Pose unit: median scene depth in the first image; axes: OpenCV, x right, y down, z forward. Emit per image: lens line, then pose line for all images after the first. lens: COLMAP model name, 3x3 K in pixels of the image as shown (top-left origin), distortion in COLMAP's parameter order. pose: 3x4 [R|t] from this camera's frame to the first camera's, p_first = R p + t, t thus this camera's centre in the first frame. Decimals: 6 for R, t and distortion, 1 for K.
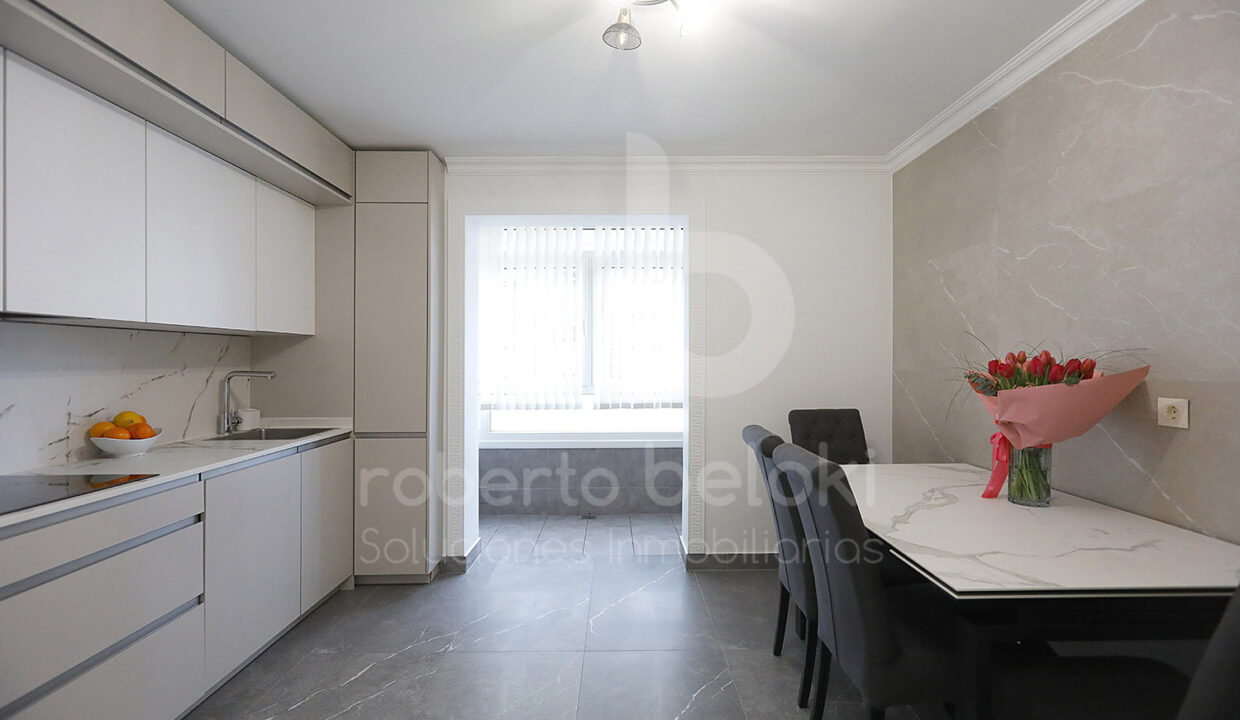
lens RADIAL K [[551.9, 0, 624.5], [0, 551.9, 359.6], [0, 0, 1]] dist [-0.002715, 0.003134]
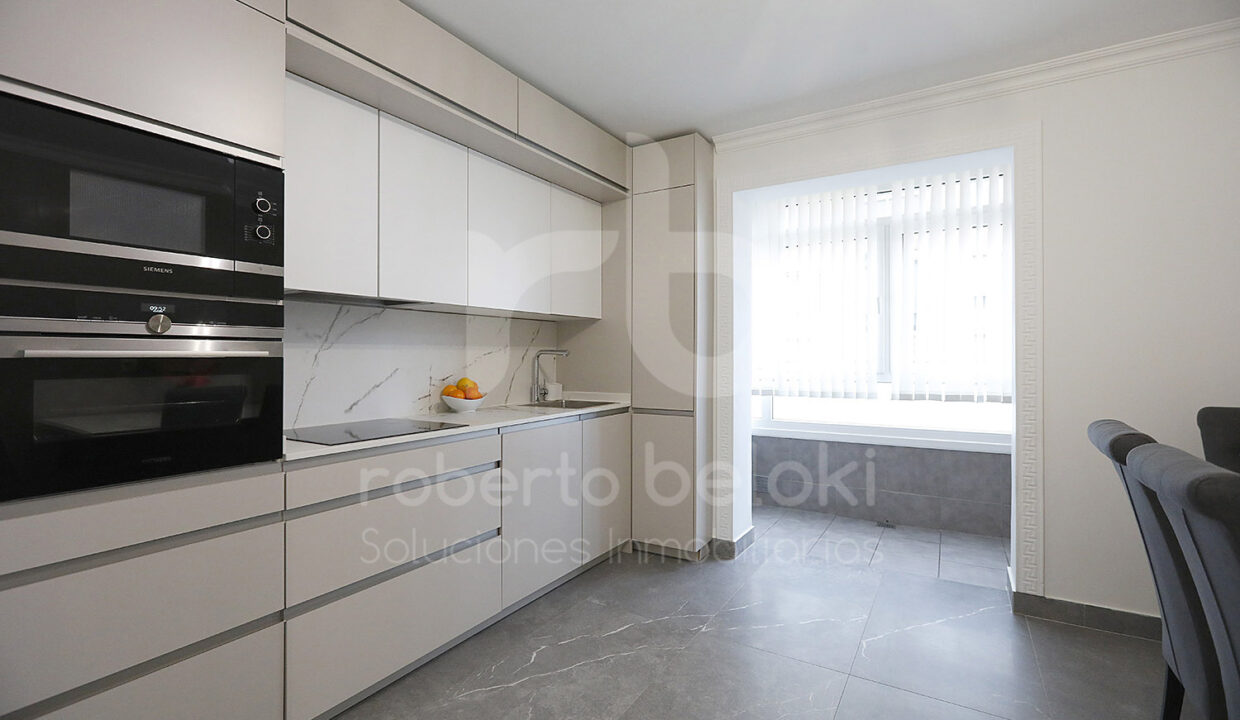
lens RADIAL K [[551.9, 0, 618.8], [0, 551.9, 349.7], [0, 0, 1]] dist [-0.002715, 0.003134]
pose [[0.845294, -0.005552, -0.534273, 0.089926], [0.000664, 0.999956, -0.009340, 0.038912], [0.534301, 0.007540, 0.845260, 0.096112]]
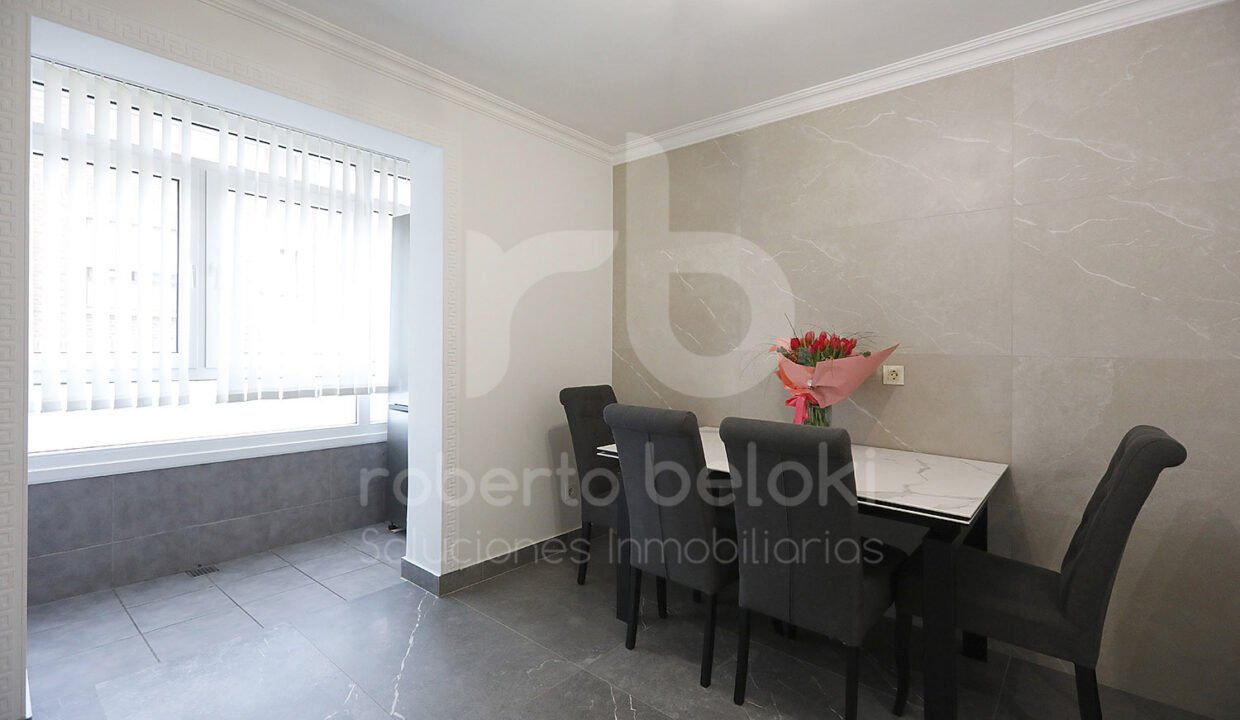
lens RADIAL K [[551.9, 0, 609.9], [0, 551.9, 345.0], [0, 0, 1]] dist [-0.002715, 0.003134]
pose [[0.658765, 0.019312, 0.752101, -0.483122], [-0.021579, 0.999744, -0.006770, 0.030642], [-0.752040, -0.011769, 0.659013, 0.440767]]
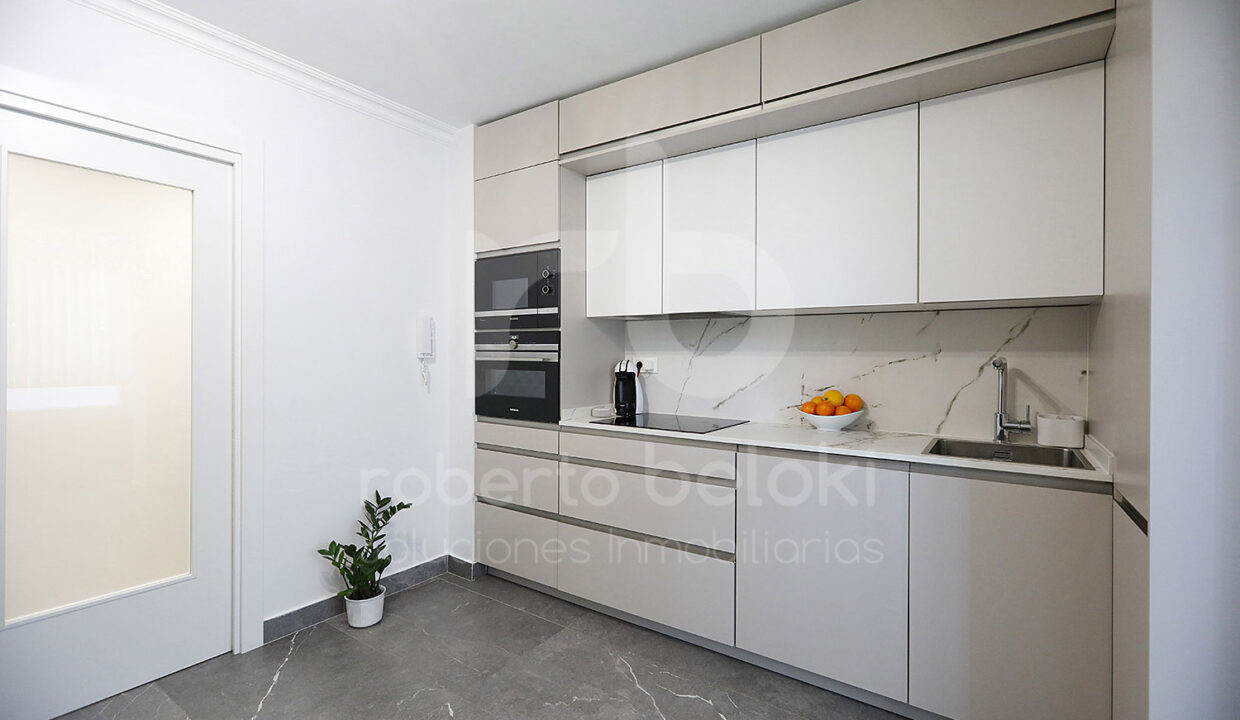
lens RADIAL K [[551.9, 0, 616.1], [0, 551.9, 350.1], [0, 0, 1]] dist [-0.002715, 0.003134]
pose [[-0.585700, -0.006172, -0.810505, 0.224930], [-0.005798, 0.999977, -0.003425, 0.020862], [0.810507, 0.002693, -0.585722, 1.240687]]
